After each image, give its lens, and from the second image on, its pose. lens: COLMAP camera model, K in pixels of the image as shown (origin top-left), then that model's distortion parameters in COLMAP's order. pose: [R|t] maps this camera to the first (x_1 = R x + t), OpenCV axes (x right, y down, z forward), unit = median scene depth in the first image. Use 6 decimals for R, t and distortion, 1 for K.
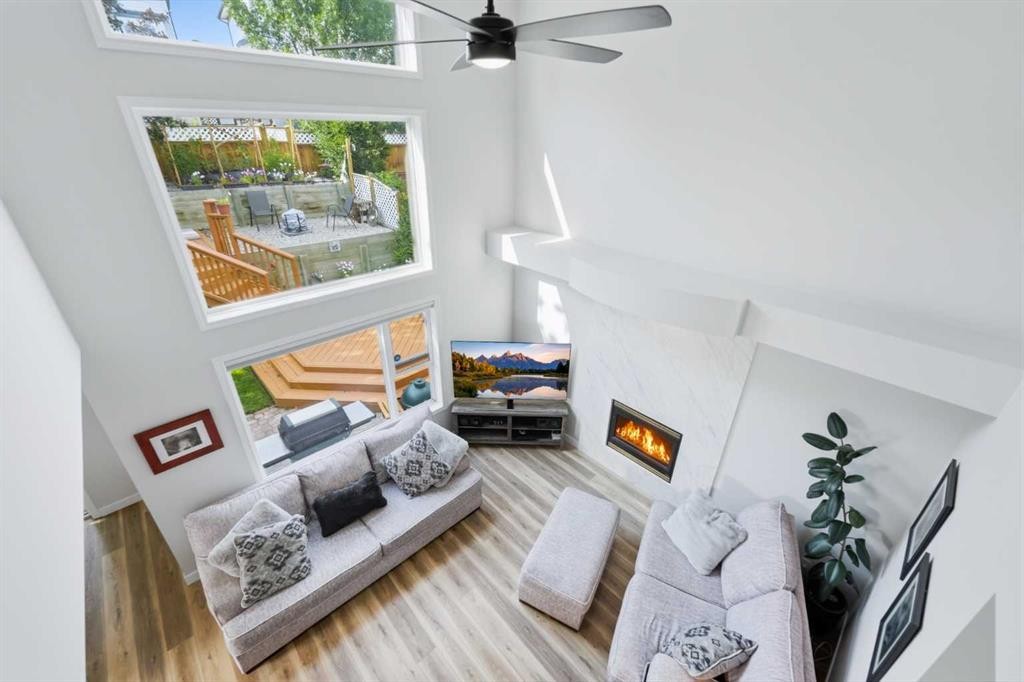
lens RADIAL K [[414.6, 0, 511.7], [0, 414.6, 339.9], [0, 0, 1]] dist [0.001442, 0.000109]
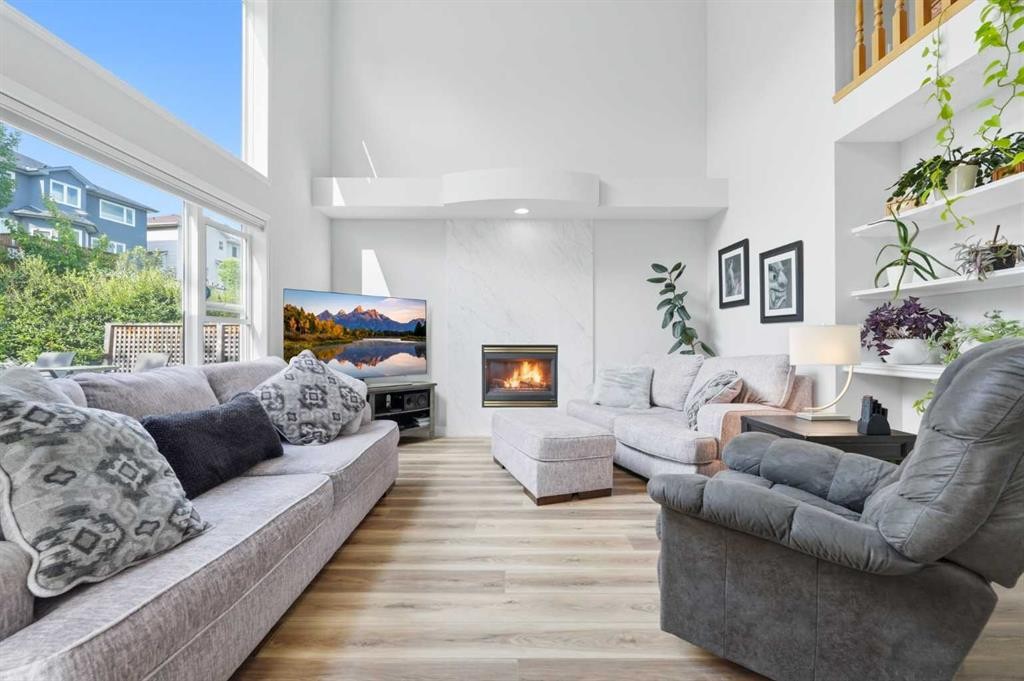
lens RADIAL K [[414.6, 0, 511.7], [0, 414.6, 339.4], [0, 0, 1]] dist [0.001442, 0.000109]
pose [[0.683221, -0.011024, 0.730128, -0.476100], [0.341686, 0.888493, -0.306319, 0.516681], [-0.645337, 0.458758, 0.610804, 0.409040]]
